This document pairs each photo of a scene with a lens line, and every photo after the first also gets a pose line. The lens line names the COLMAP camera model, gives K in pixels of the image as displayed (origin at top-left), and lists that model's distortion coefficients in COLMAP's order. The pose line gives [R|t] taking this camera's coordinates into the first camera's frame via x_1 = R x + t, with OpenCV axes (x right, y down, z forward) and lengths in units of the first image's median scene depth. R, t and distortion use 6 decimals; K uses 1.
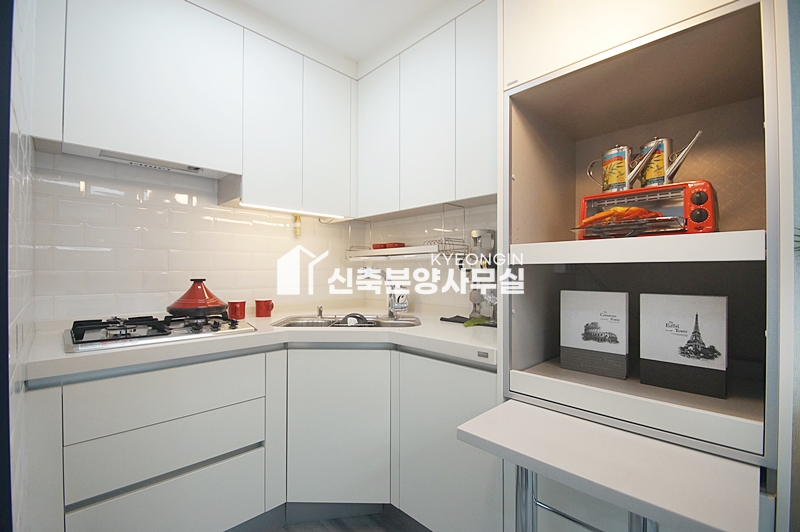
lens RADIAL K [[356.5, 0, 395.3], [0, 356.5, 269.6], [0, 0, 1]] dist [0.011222, -0.000739]
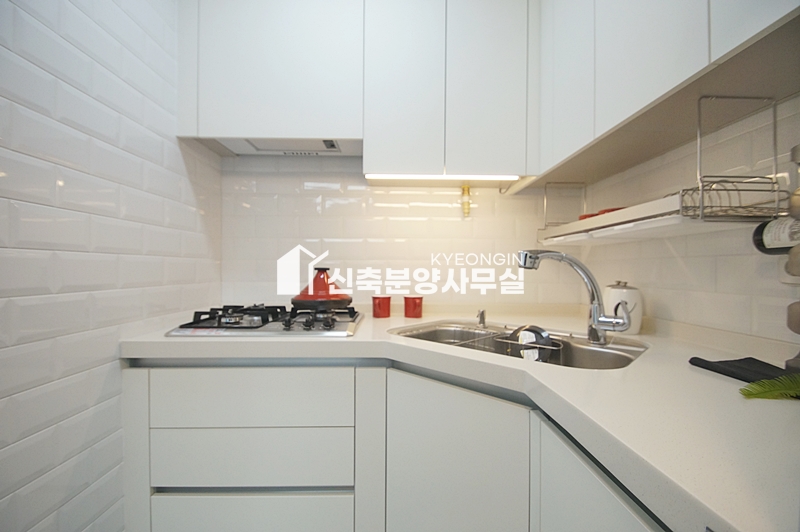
lens RADIAL K [[356.5, 0, 402.2], [0, 356.5, 269.1], [0, 0, 1]] dist [0.011222, -0.000739]
pose [[0.736782, 0.002429, -0.676126, 0.181302], [0.000143, 0.999993, 0.003748, 0.024748], [0.676131, -0.002858, 0.736776, 0.464789]]
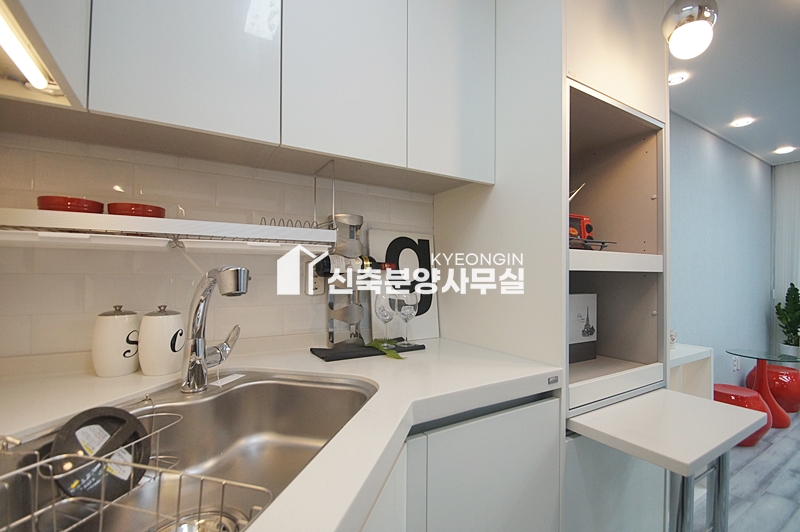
lens RADIAL K [[360.4, 0, 400.8], [0, 360.4, 268.4], [0, 0, 1]] dist [-0.005261, -0.001494]
pose [[0.216911, 0.021495, 0.975955, -0.451778], [-0.012617, 0.999736, -0.019214, 0.003528], [-0.976110, -0.008146, 0.217125, 0.833446]]
